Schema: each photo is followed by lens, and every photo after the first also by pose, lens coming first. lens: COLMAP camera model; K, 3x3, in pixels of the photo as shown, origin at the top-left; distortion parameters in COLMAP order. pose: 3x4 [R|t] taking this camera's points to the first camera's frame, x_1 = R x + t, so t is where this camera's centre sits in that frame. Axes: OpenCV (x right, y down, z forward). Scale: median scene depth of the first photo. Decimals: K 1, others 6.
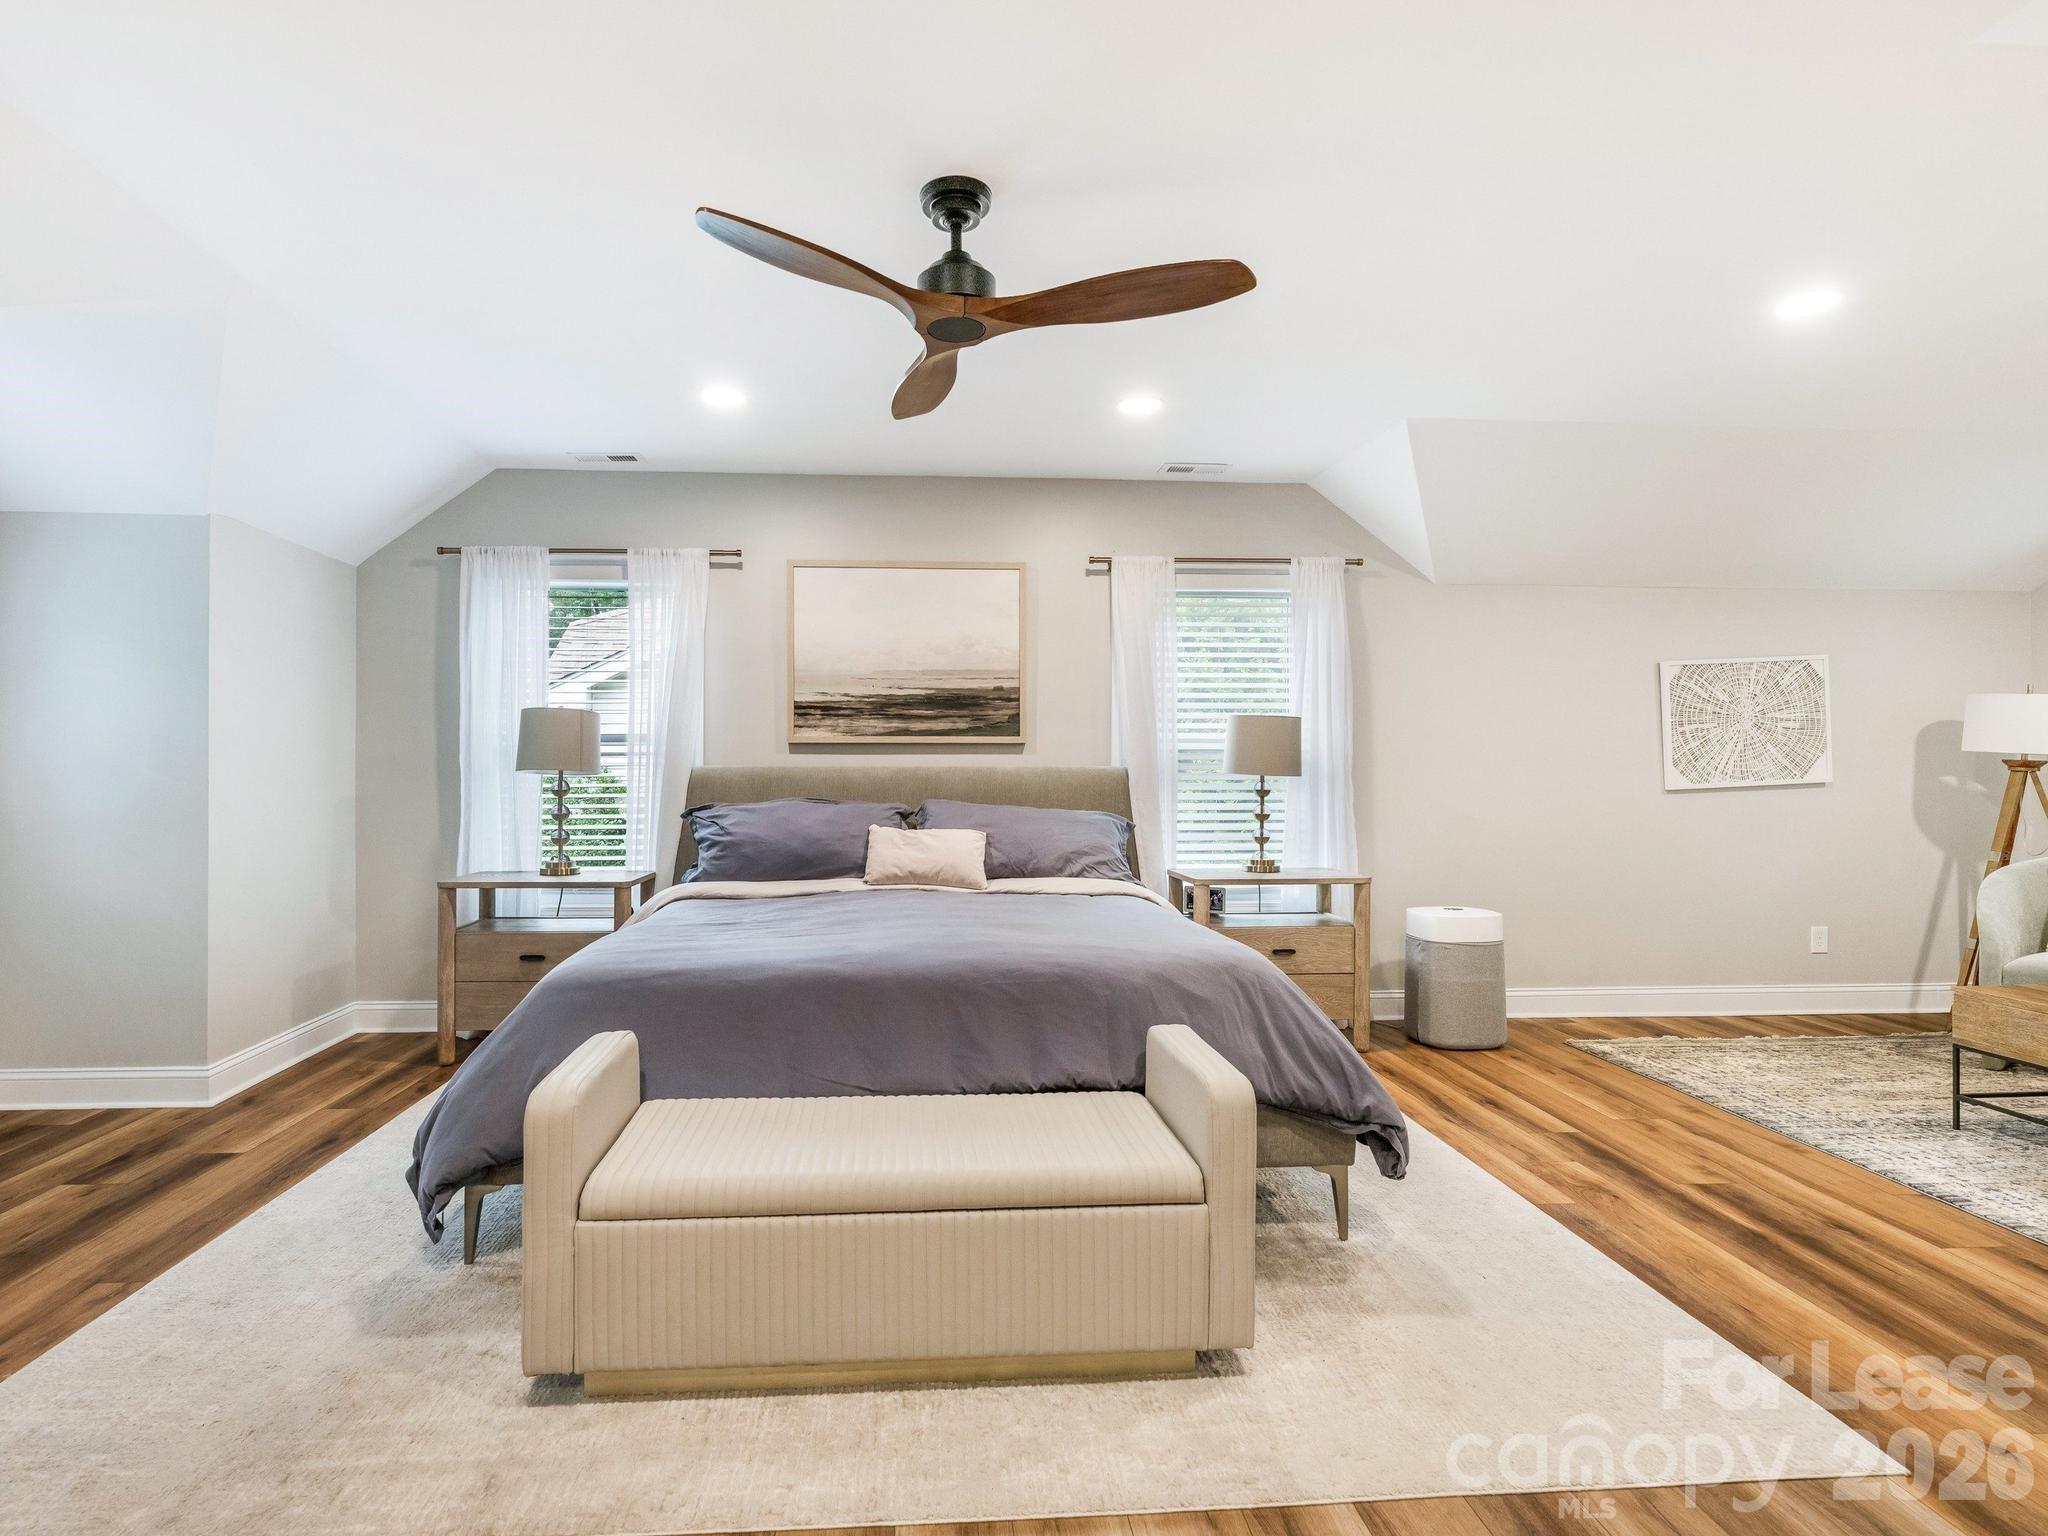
lens RADIAL K [[1073.2, 0, 952.9], [0, 1073.2, 763.7], [0, 0, 1]] dist [0.001752, -0.001151]
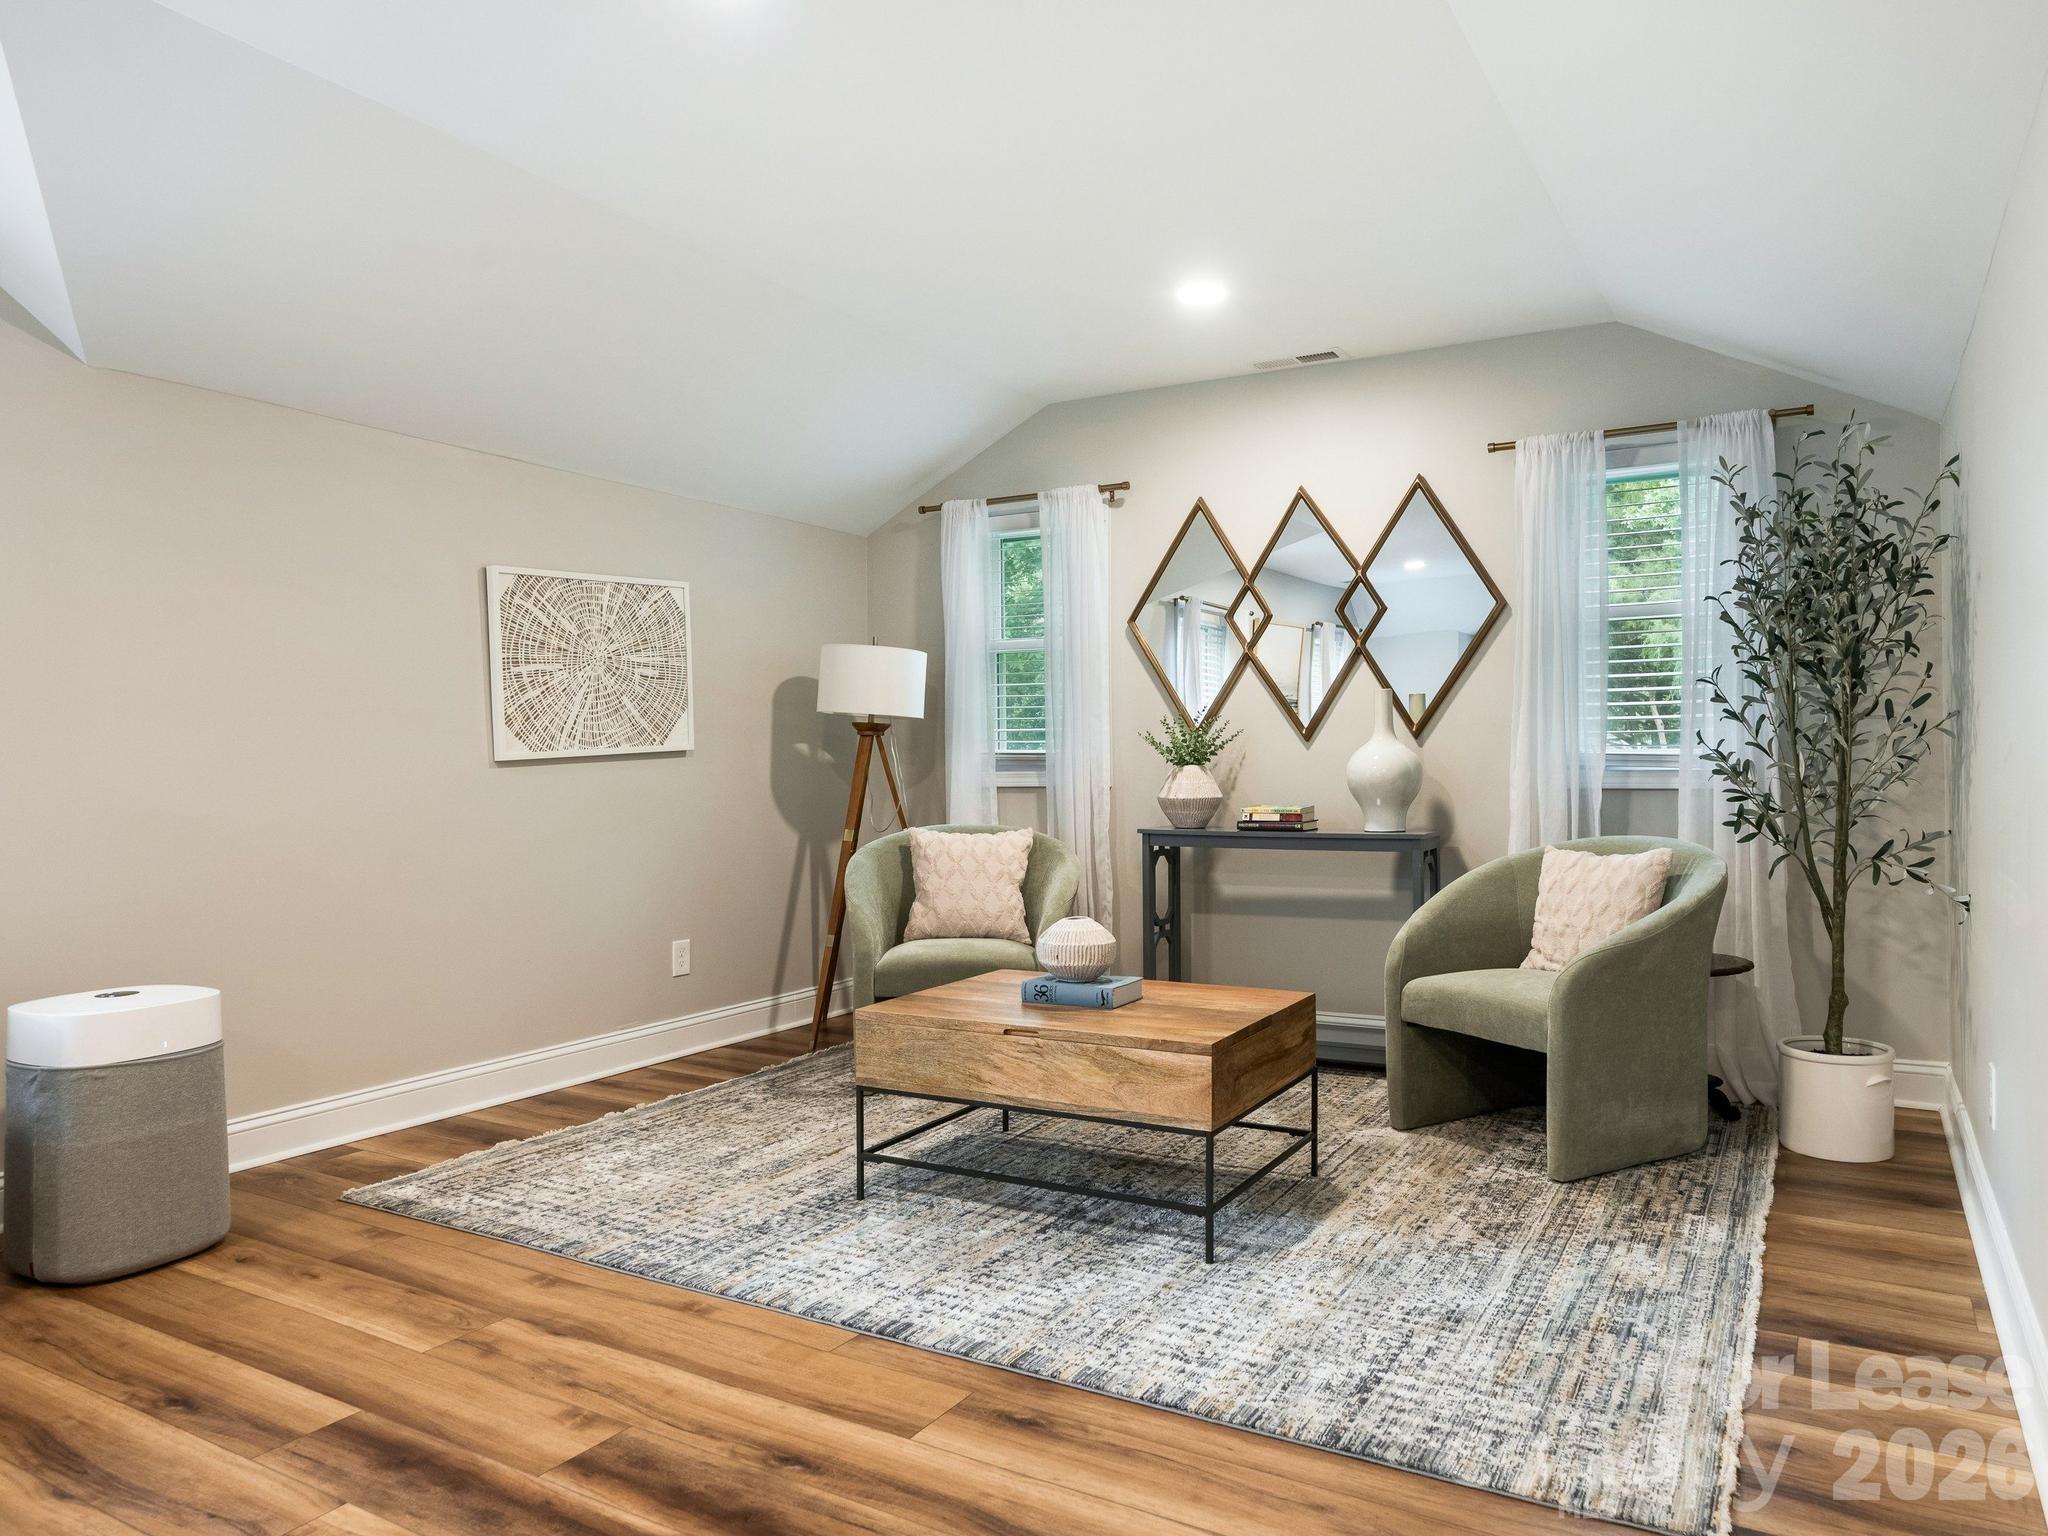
lens RADIAL K [[1361.7, 0, 1119.5], [0, 1361.7, 765.0], [0, 0, 1]] dist [0.000610, 0.000192]
pose [[0.518310, -0.007109, 0.855163, 0.183584], [0.000901, 0.999969, 0.007766, 0.025872], [-0.855192, -0.003255, 0.518300, 0.297683]]
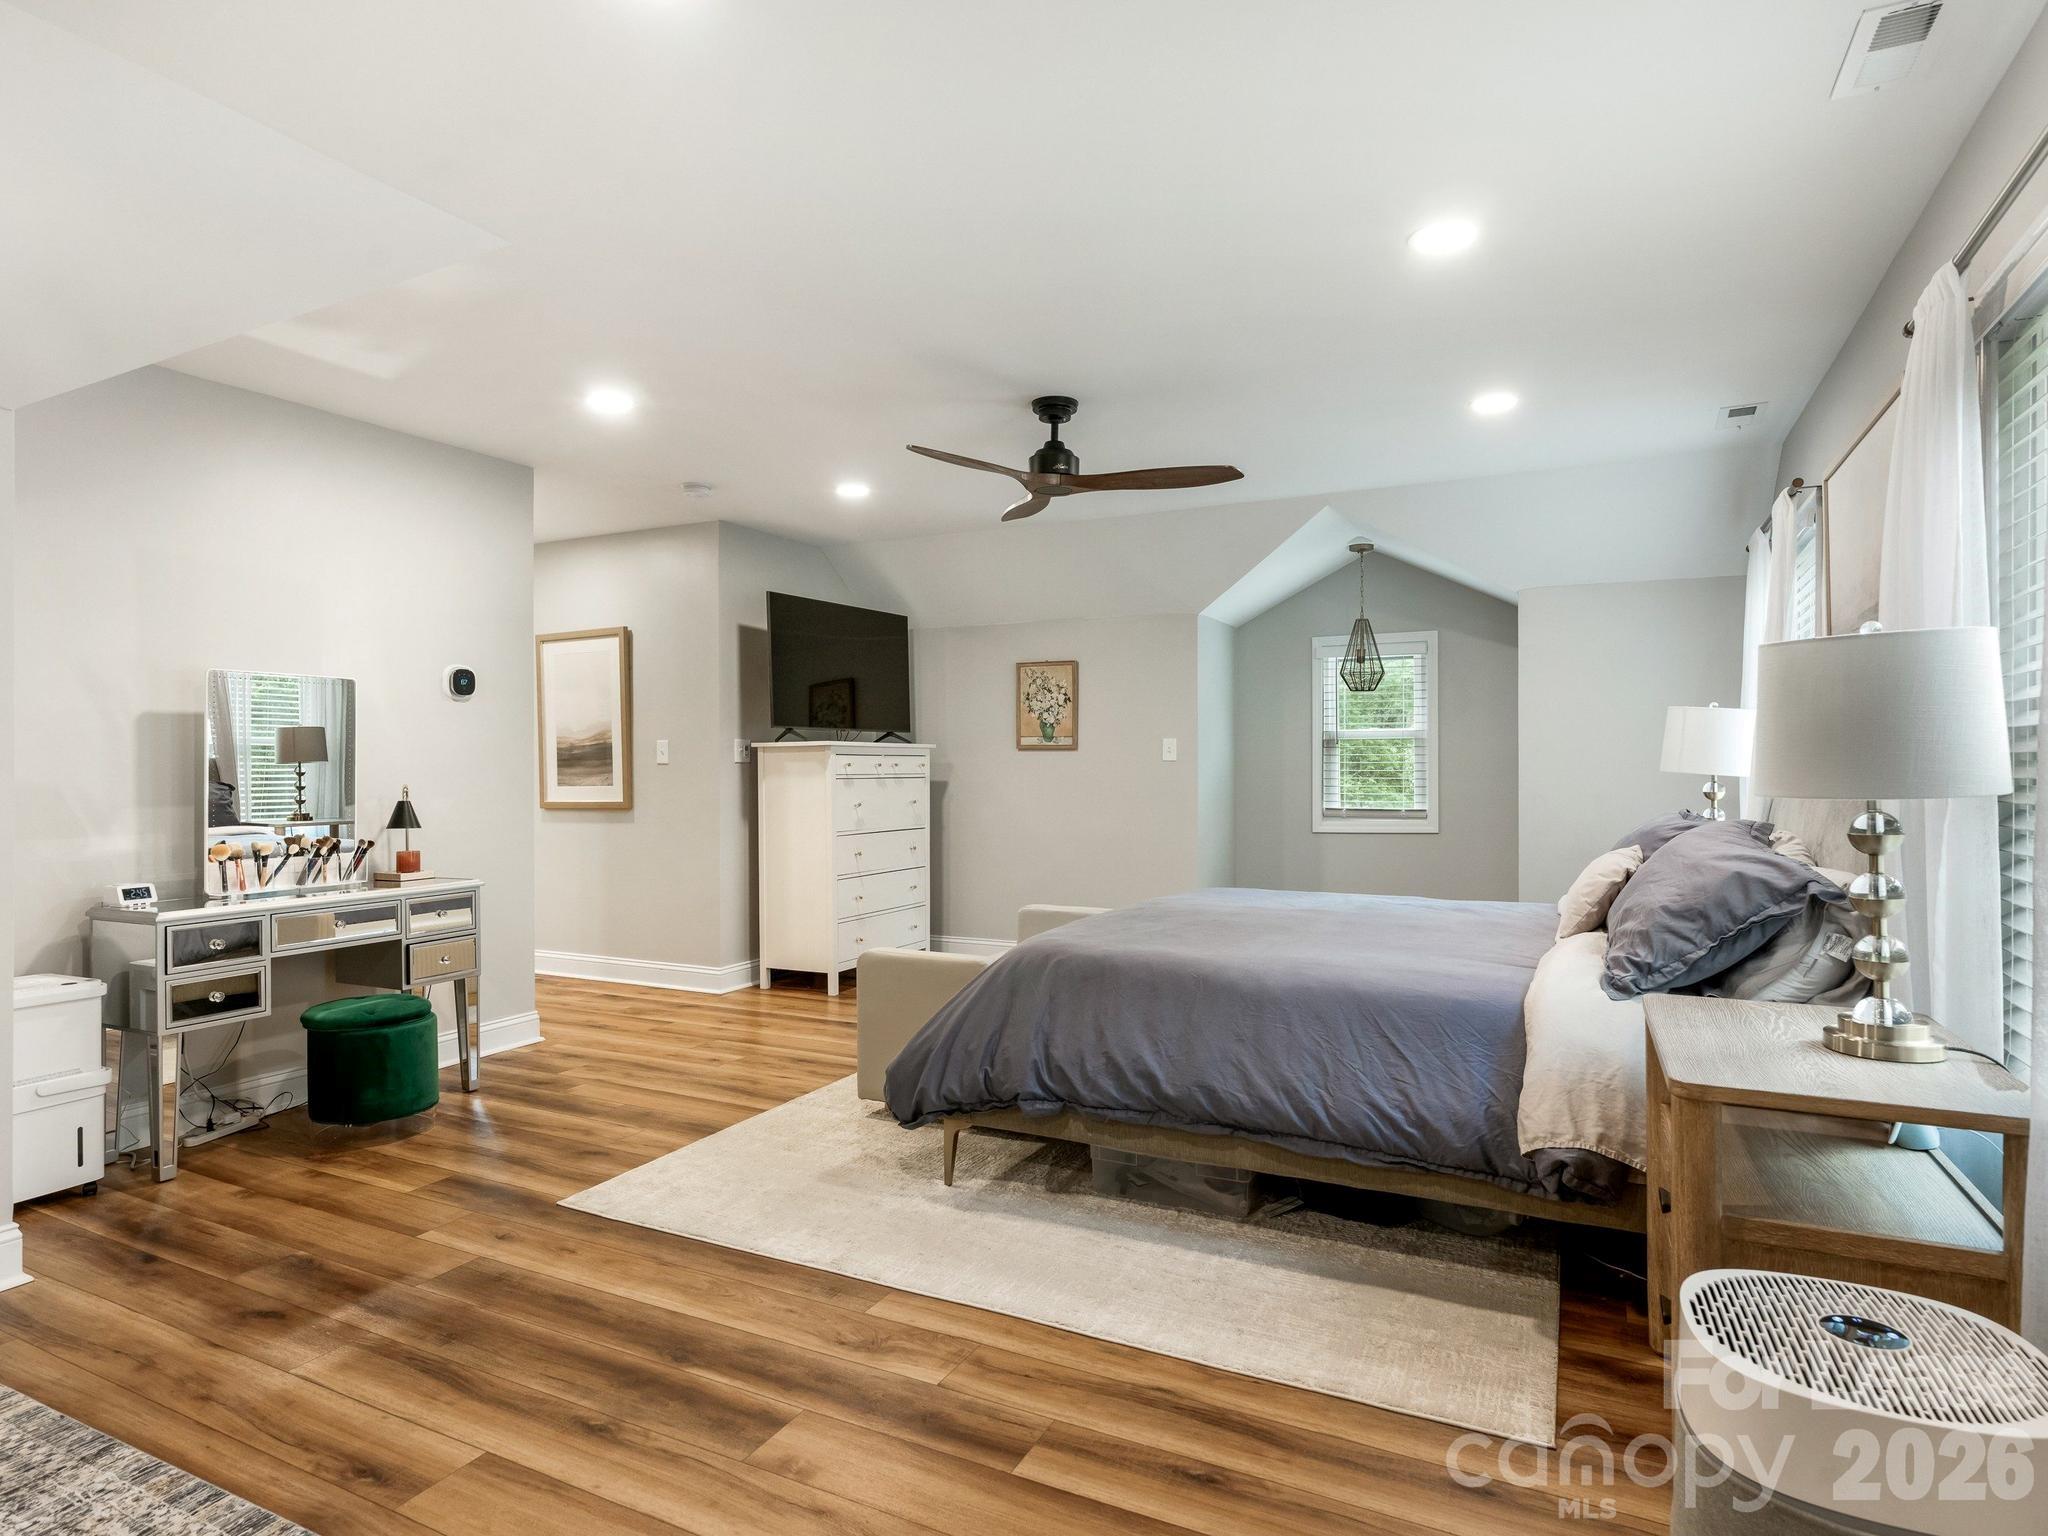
lens RADIAL K [[1153.9, 0, 1024.0], [0, 1153.9, 768.0], [0, 0, 1]] dist [0.002525, 0.000326]
pose [[-0.481060, 0.000839, -0.876687, 0.902810], [0.003703, 0.999993, -0.001075, -0.002537], [0.876680, -0.003764, -0.481060, 1.069814]]
